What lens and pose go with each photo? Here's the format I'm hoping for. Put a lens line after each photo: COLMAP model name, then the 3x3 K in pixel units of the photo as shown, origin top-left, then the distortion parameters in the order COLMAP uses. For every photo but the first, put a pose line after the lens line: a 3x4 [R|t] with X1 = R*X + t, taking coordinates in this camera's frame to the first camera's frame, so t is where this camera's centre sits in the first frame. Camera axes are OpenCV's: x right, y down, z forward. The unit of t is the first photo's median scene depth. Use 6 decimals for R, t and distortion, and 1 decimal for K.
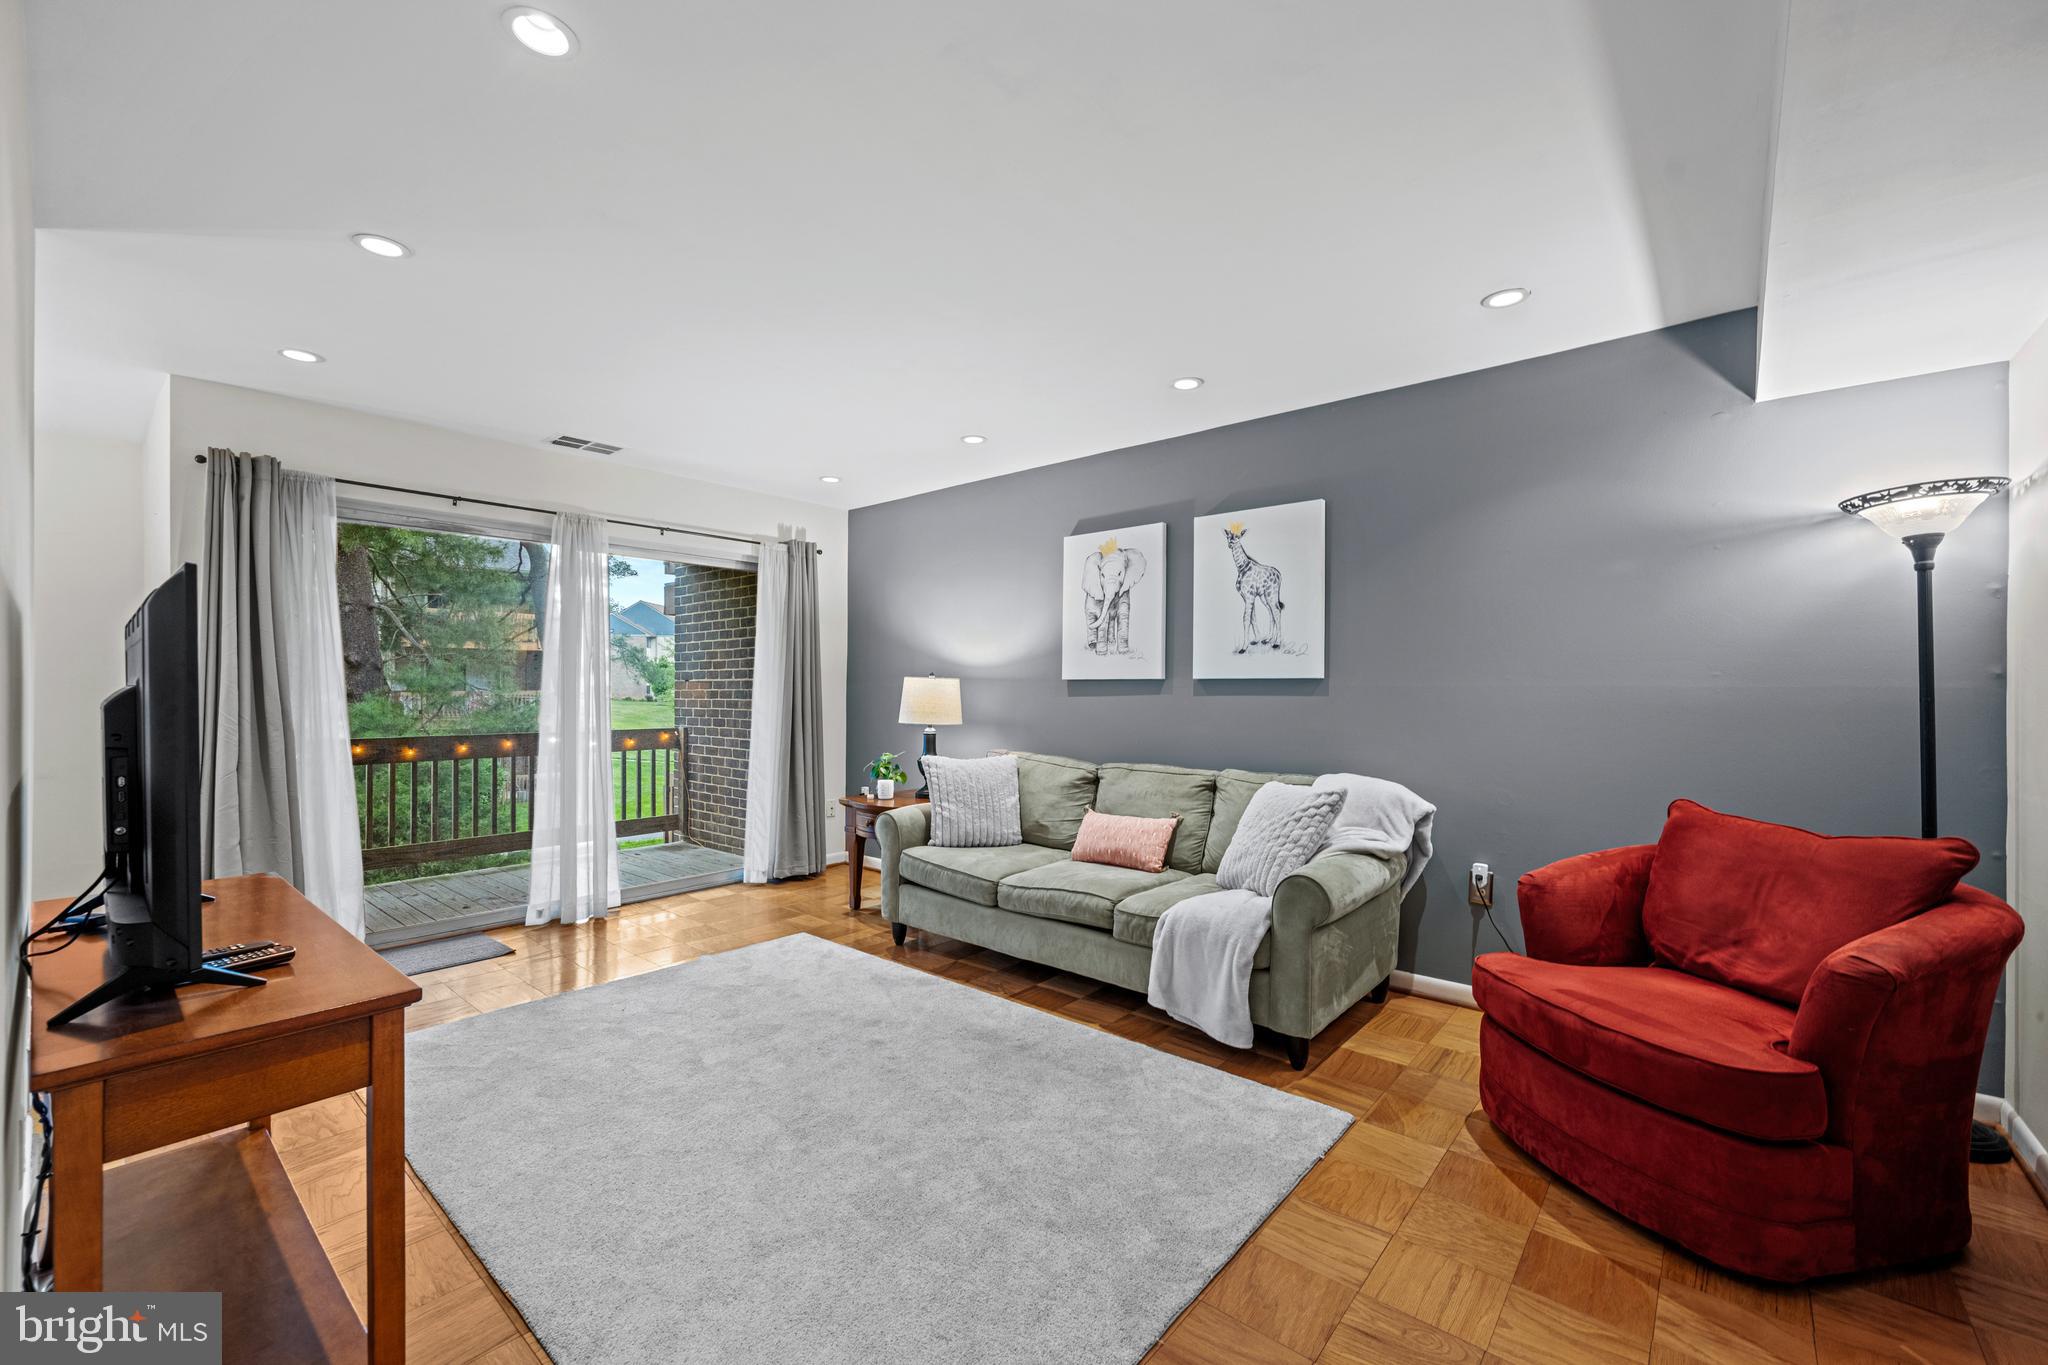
lens RADIAL K [[816.0, 0, 1011.0], [0, 816.0, 692.4], [0, 0, 1]] dist [-0.000260, 0.000069]
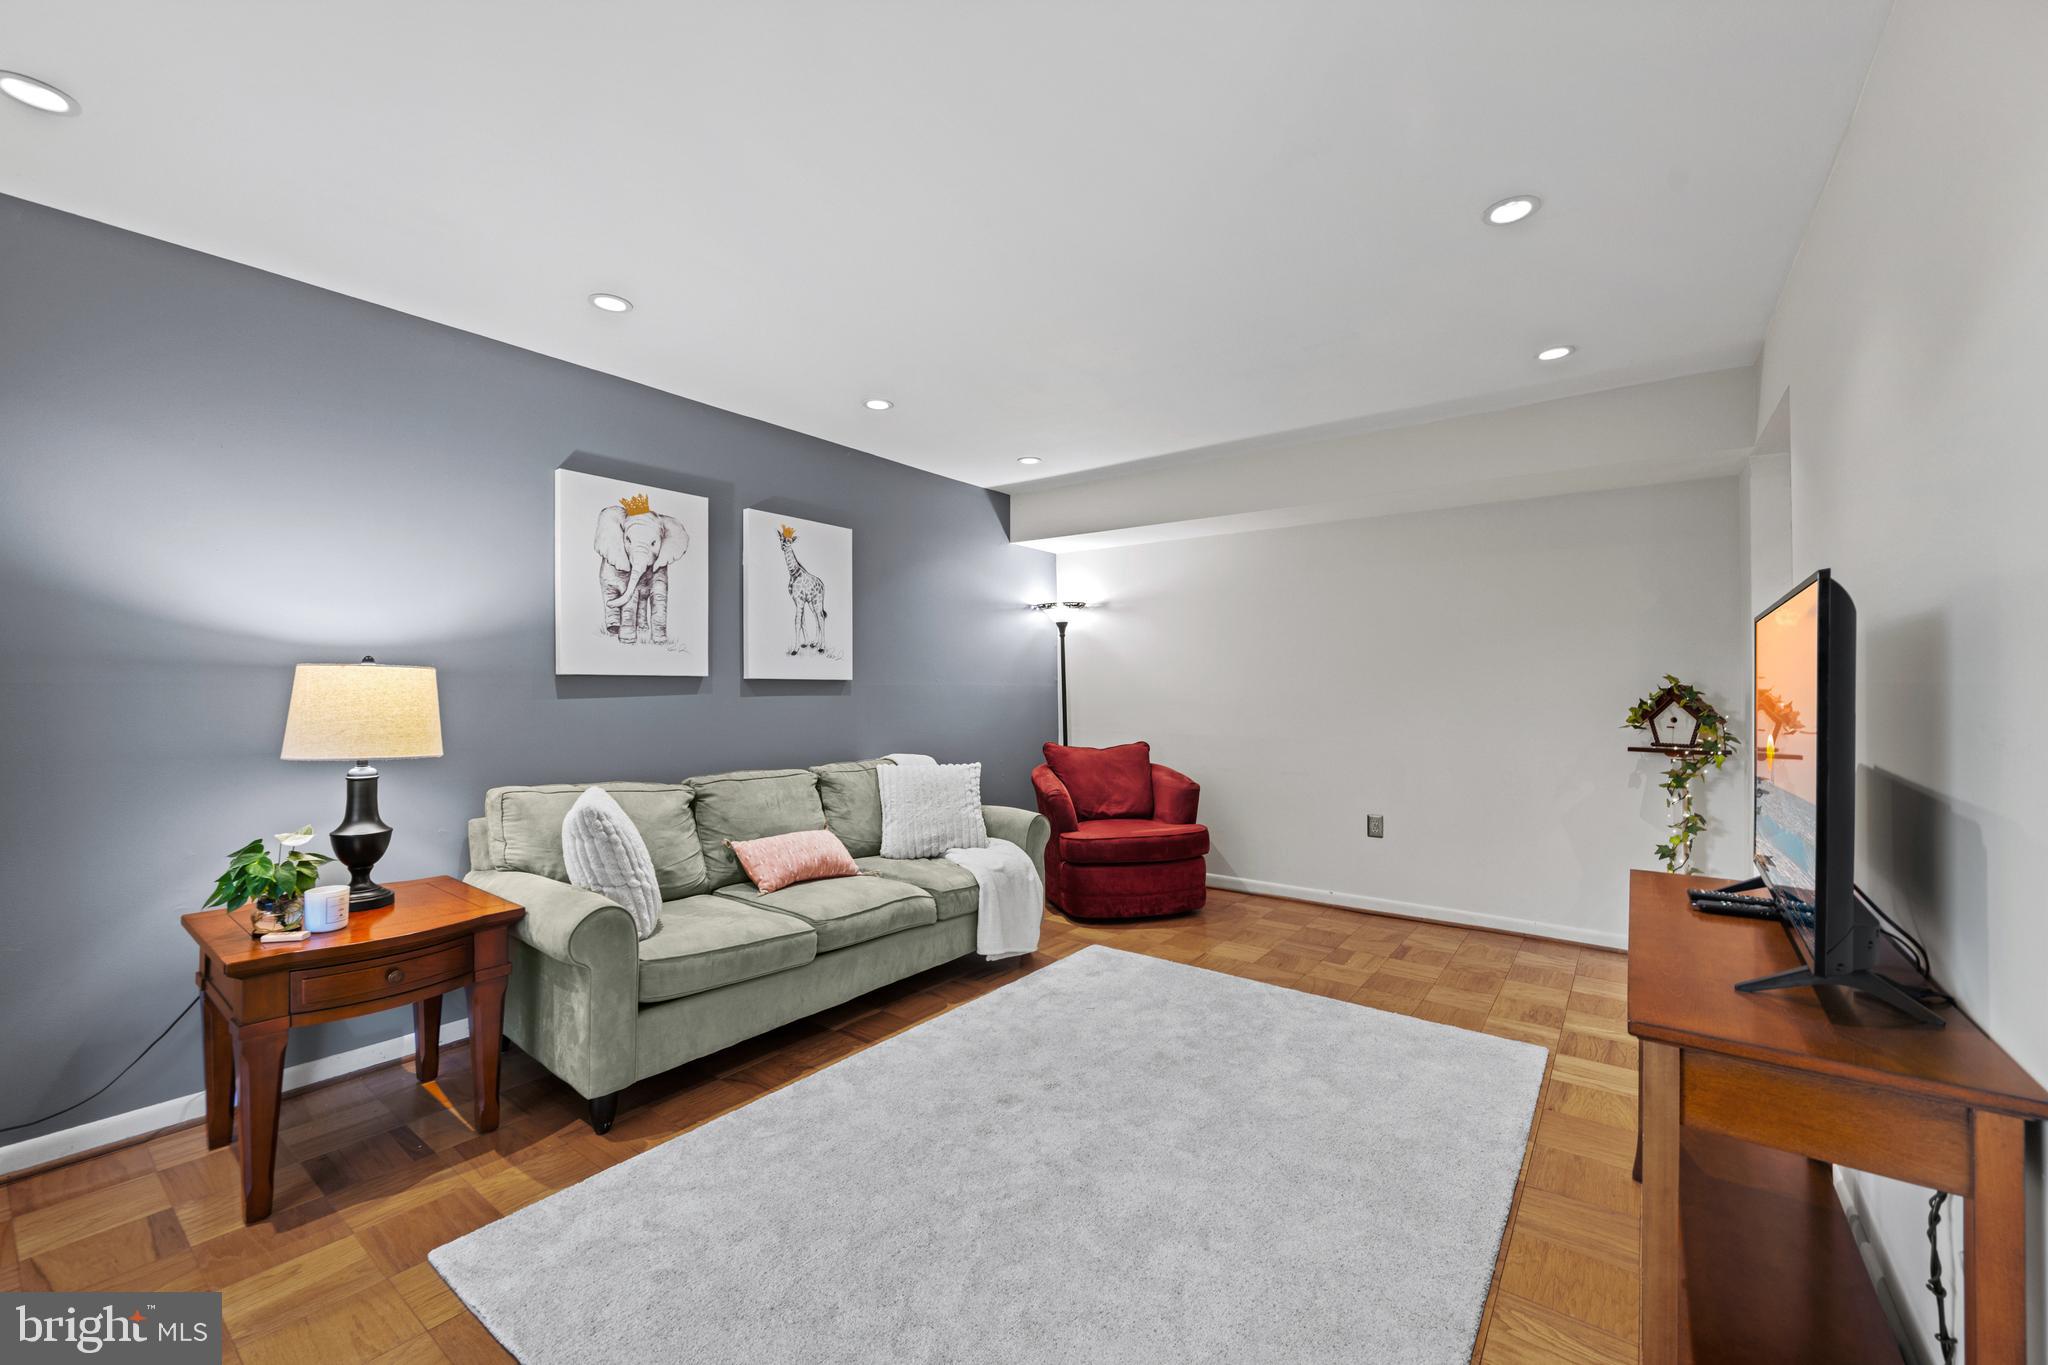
lens RADIAL K [[816.0, 0, 1021.1], [0, 816.0, 689.4], [0, 0, 1]] dist [-0.000260, 0.000069]
pose [[-0.080640, -0.000642, 0.996743, -0.738685], [-0.001478, 0.999999, 0.000524, -0.004268], [-0.996742, -0.001431, -0.080641, 0.757557]]
